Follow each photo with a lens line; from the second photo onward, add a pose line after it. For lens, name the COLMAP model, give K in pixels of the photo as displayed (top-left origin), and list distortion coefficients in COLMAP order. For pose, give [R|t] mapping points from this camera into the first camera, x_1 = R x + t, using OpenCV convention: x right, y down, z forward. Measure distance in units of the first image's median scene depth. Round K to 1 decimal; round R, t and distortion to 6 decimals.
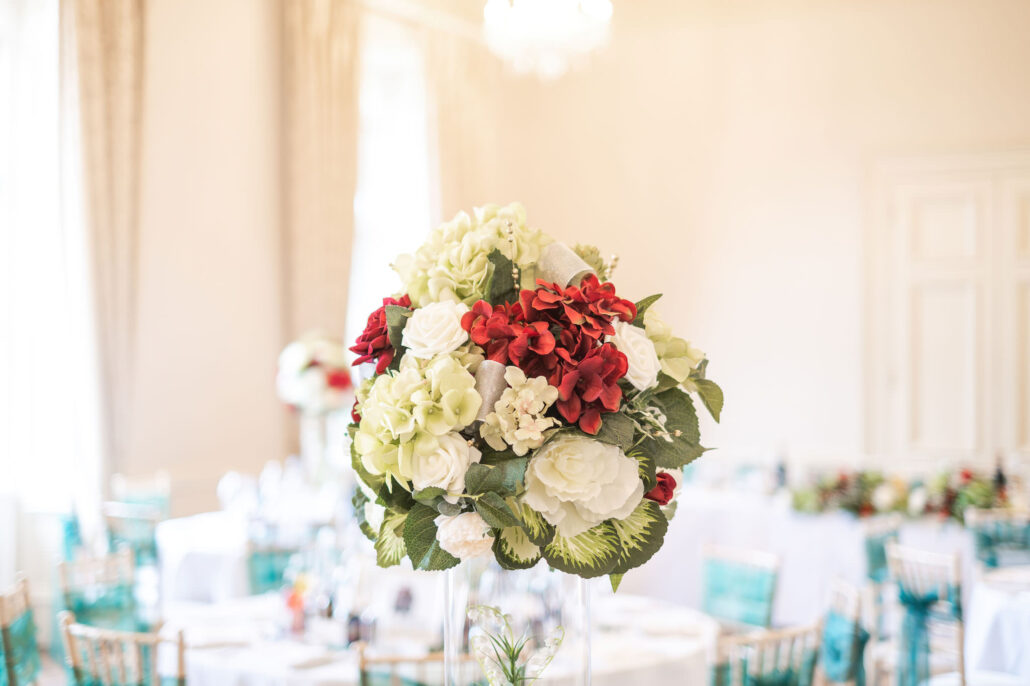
lens RADIAL K [[1652.4, 0, 515.0], [0, 1652.4, 343.0], [0, 0, 1]] dist [0.012991, 0.076942]
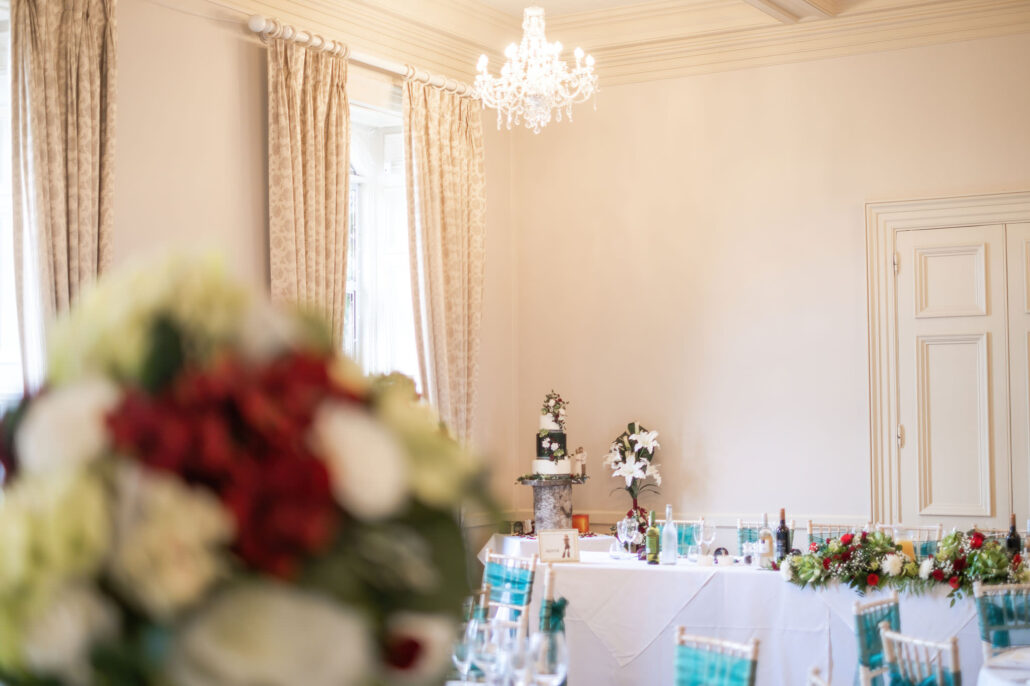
lens RADIAL K [[1624.9, 0, 515.0], [0, 1624.9, 343.0], [0, 0, 1]] dist [0.032865, 0.097806]
pose [[0.999702, -0.015926, -0.018491, 0.149870], [0.015254, 0.999238, -0.035938, -0.015821], [0.019049, 0.035645, 0.999183, 0.332526]]
